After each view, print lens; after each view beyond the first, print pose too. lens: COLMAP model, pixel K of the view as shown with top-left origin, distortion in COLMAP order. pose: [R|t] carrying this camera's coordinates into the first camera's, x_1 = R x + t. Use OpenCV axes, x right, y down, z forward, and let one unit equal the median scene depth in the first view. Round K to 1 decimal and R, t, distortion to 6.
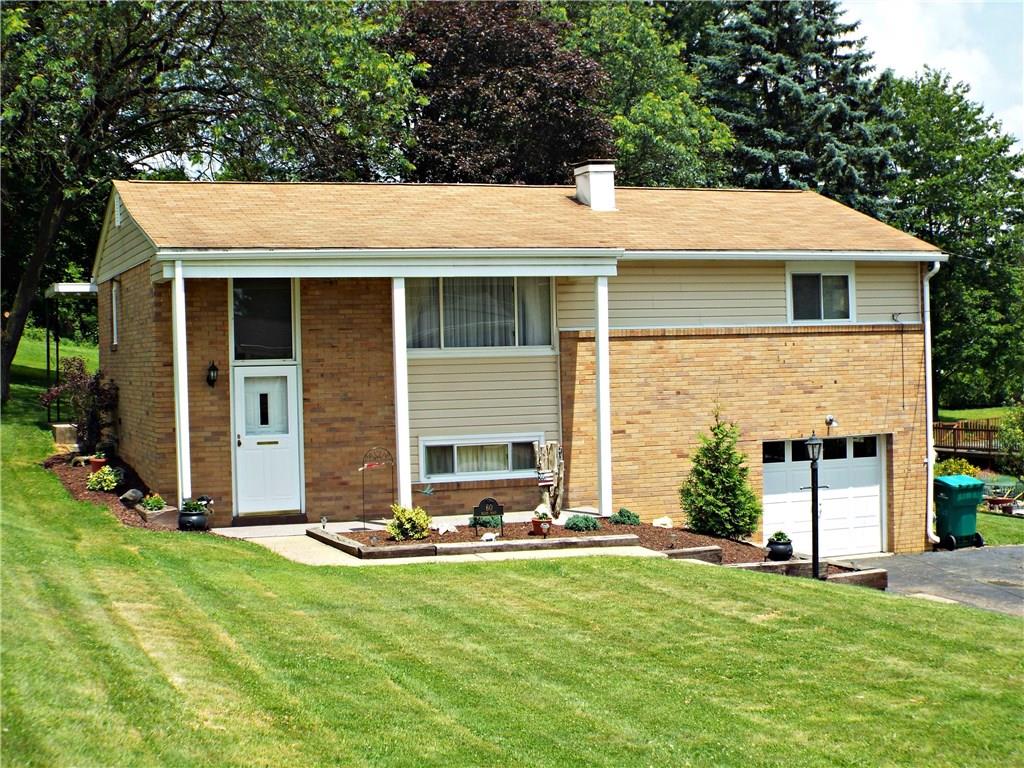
lens RADIAL K [[1632.7, 0, 512.0], [0, 1632.7, 384.0], [0, 0, 1]] dist [0.013823, 0.009933]
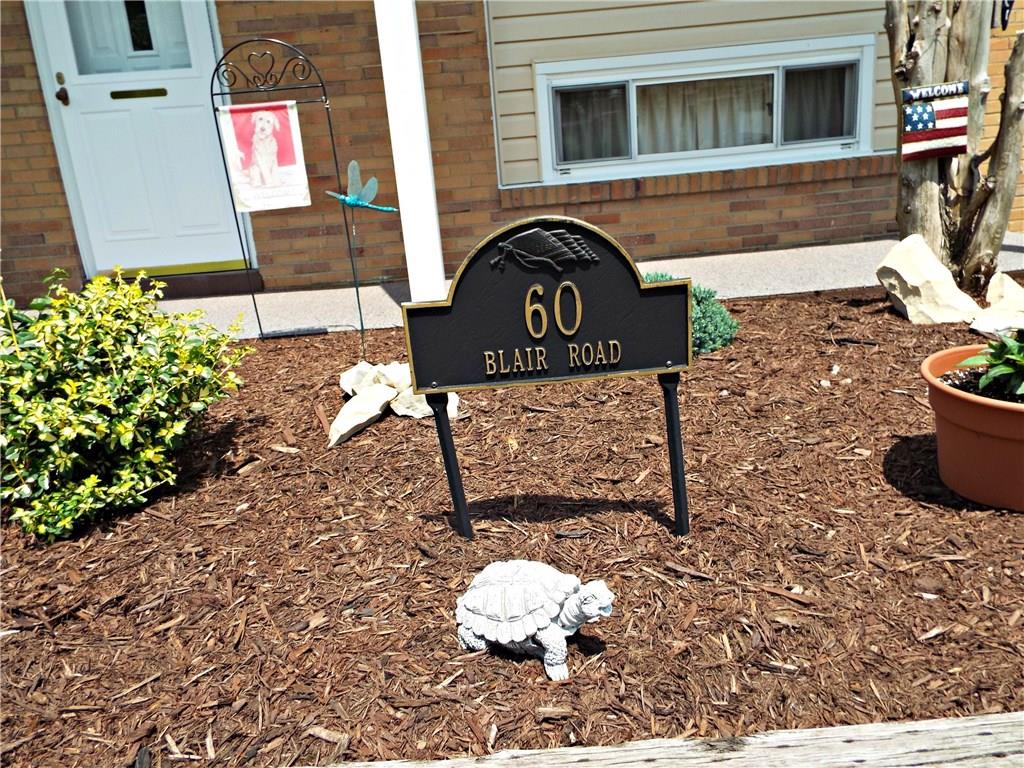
lens RADIAL K [[761.2, 0, 528.7], [0, 761.2, 378.2], [0, 0, 1]] dist [0.030213, -0.002988]
pose [[0.950544, 0.031182, -0.309021, 0.000784], [0.053667, 0.963492, 0.262302, 0.057002], [0.305918, -0.265914, 0.914168, 0.813025]]
